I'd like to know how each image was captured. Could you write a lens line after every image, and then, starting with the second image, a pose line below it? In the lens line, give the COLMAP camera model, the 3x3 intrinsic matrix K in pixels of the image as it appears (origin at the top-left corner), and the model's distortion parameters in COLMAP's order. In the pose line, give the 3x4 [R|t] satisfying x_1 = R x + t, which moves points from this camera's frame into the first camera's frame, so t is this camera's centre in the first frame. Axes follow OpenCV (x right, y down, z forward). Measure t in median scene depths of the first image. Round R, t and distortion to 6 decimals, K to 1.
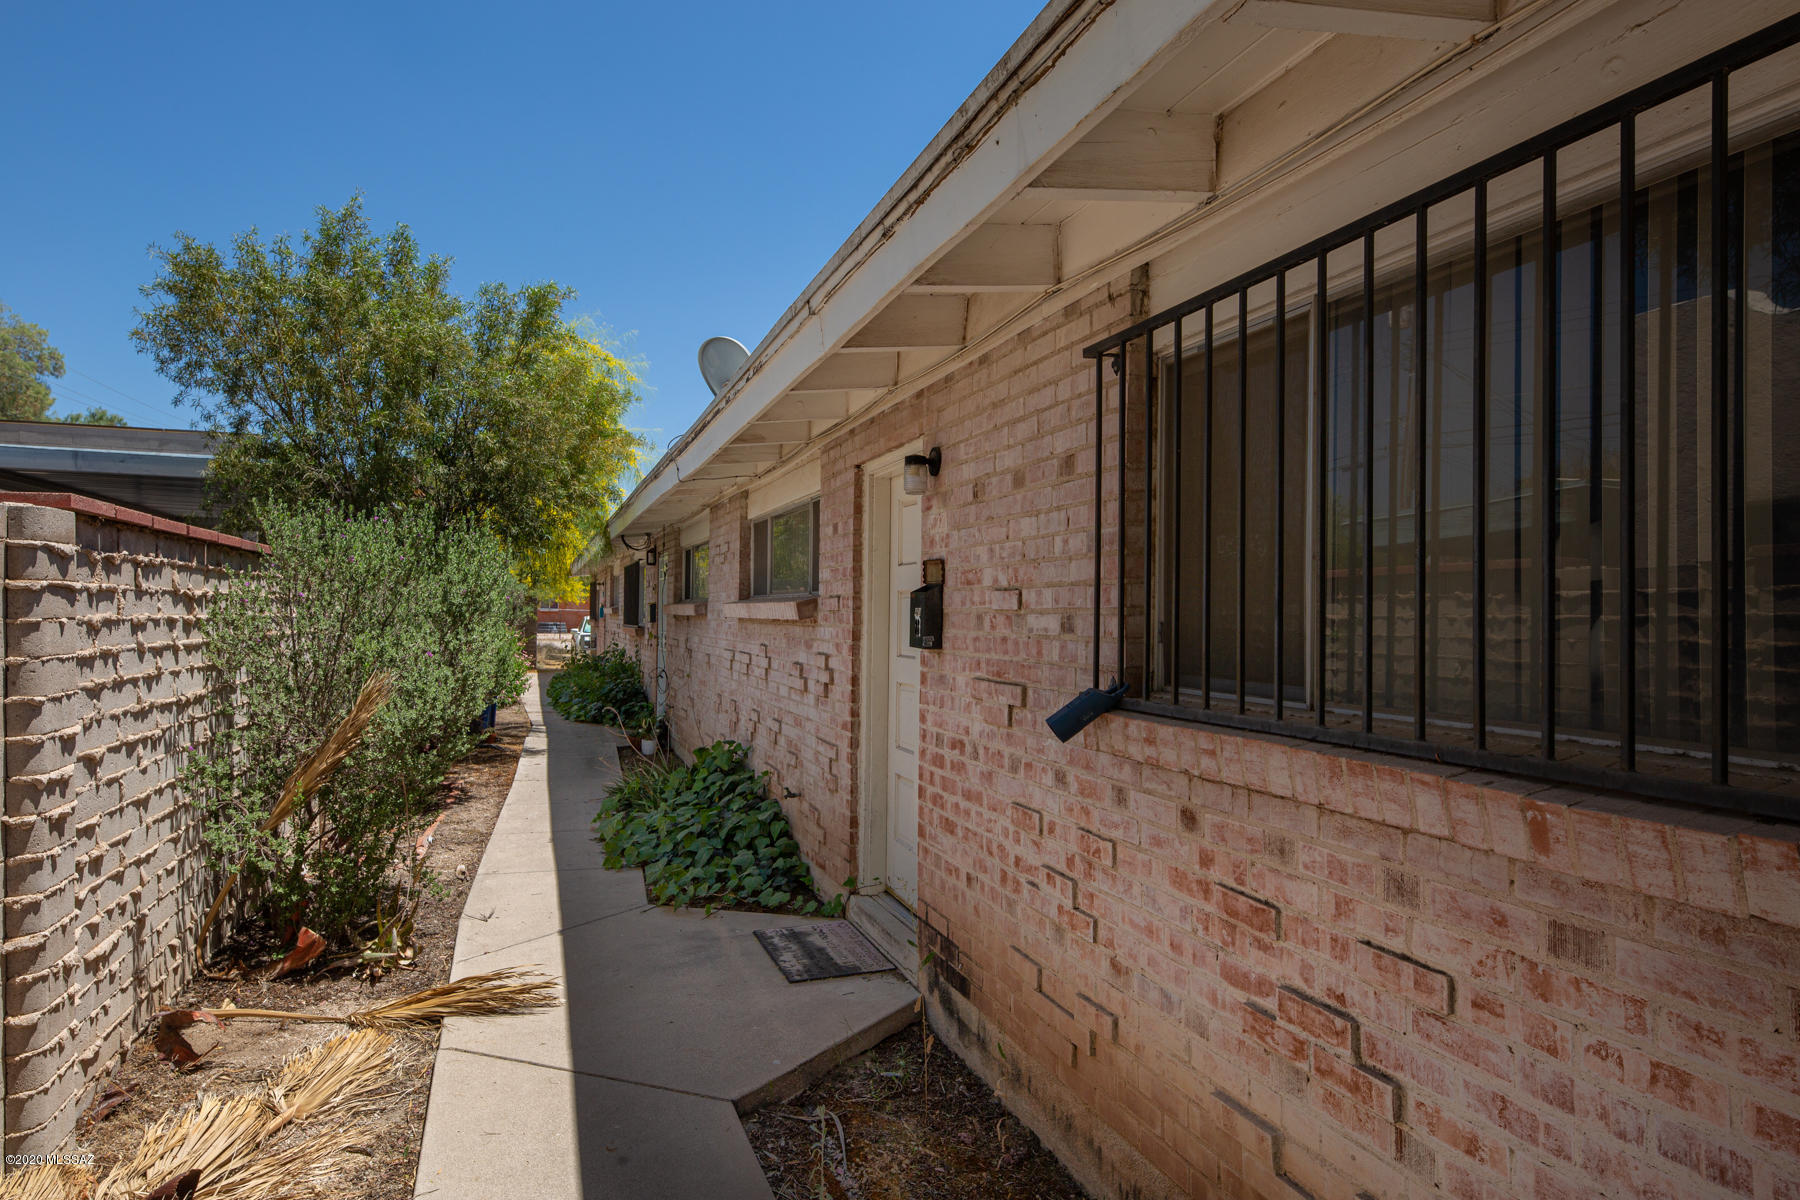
lens RADIAL K [[1116.2, 0, 900.6], [0, 1116.2, 605.1], [0, 0, 1]] dist [0.008744, 0.001327]
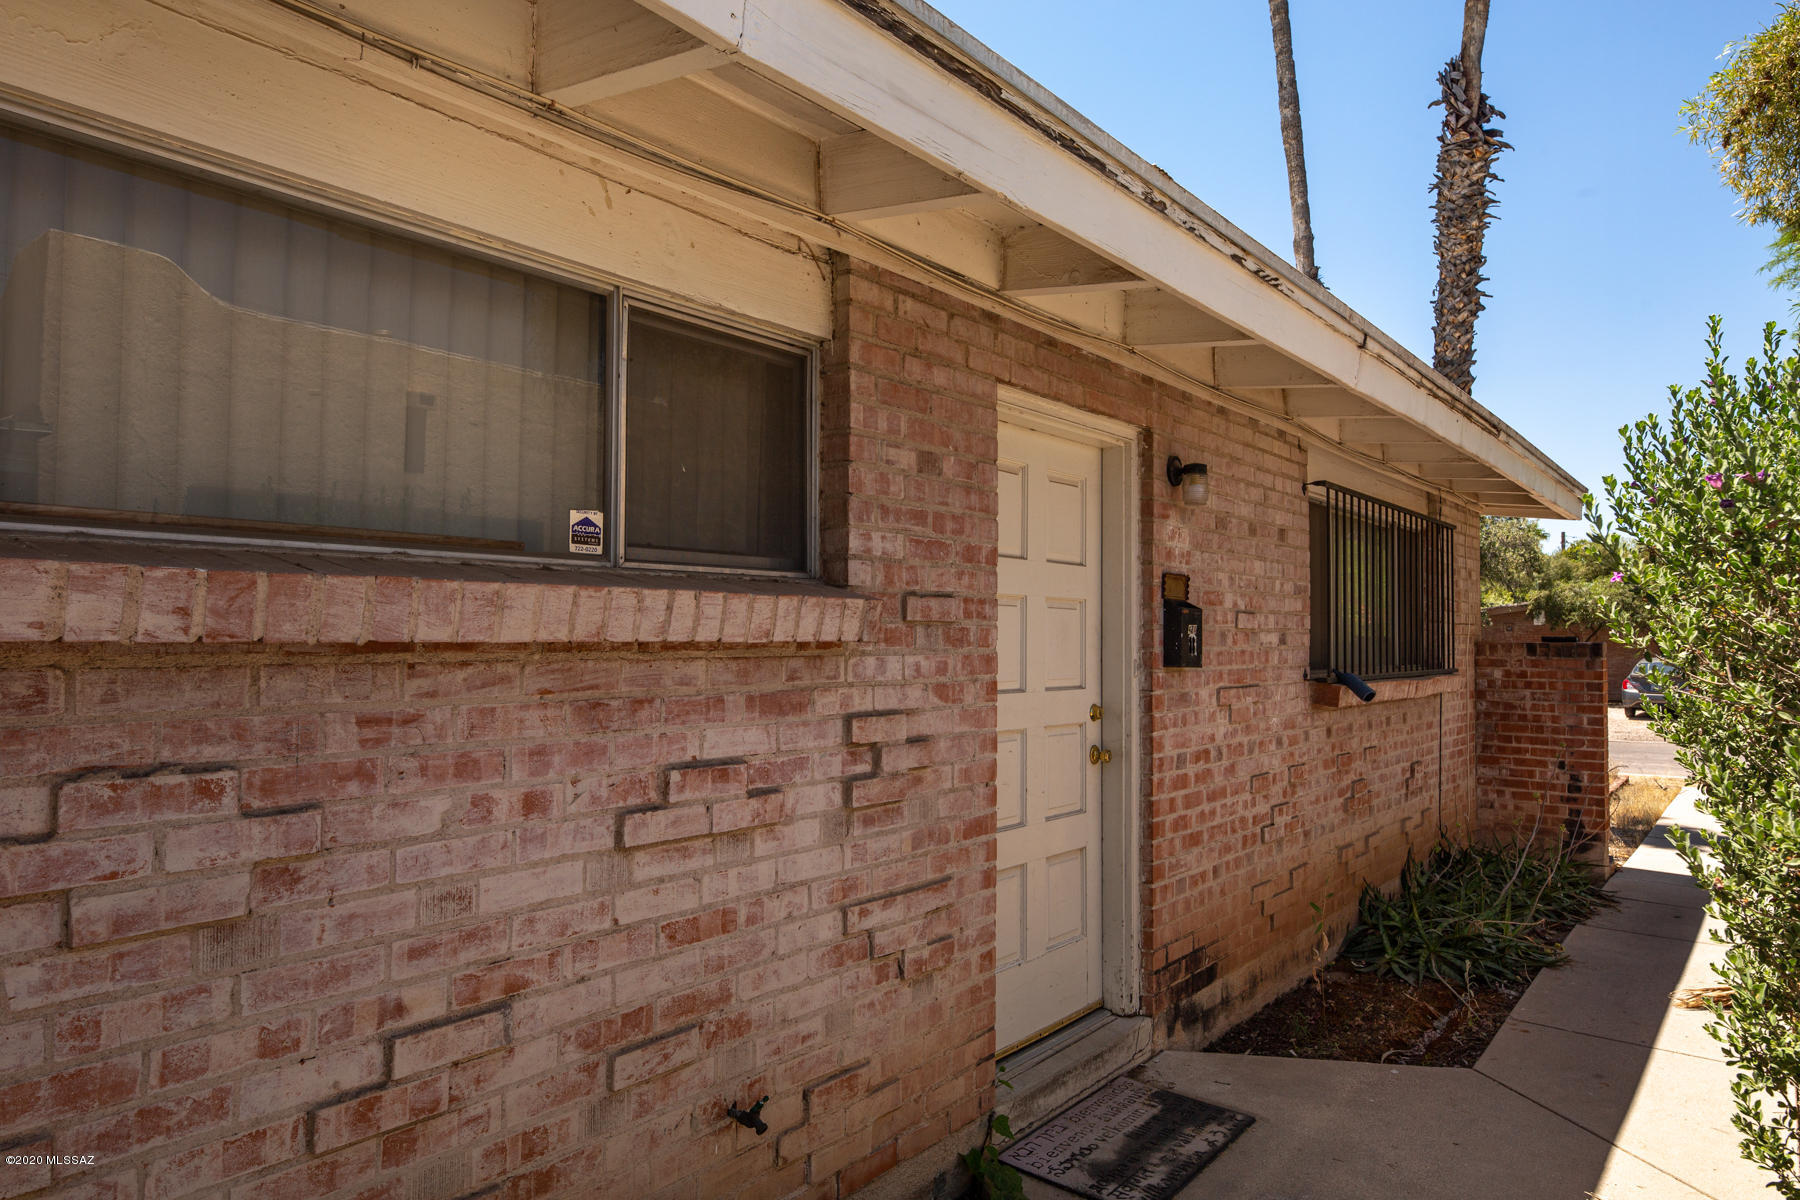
lens RADIAL K [[1116.2, 0, 897.6], [0, 1116.2, 604.7], [0, 0, 1]] dist [0.008744, 0.001327]
pose [[-0.544007, 0.009727, 0.839024, -0.760777], [-0.019845, 0.999504, -0.024455, 0.016026], [-0.838846, -0.029954, -0.543544, 2.039339]]
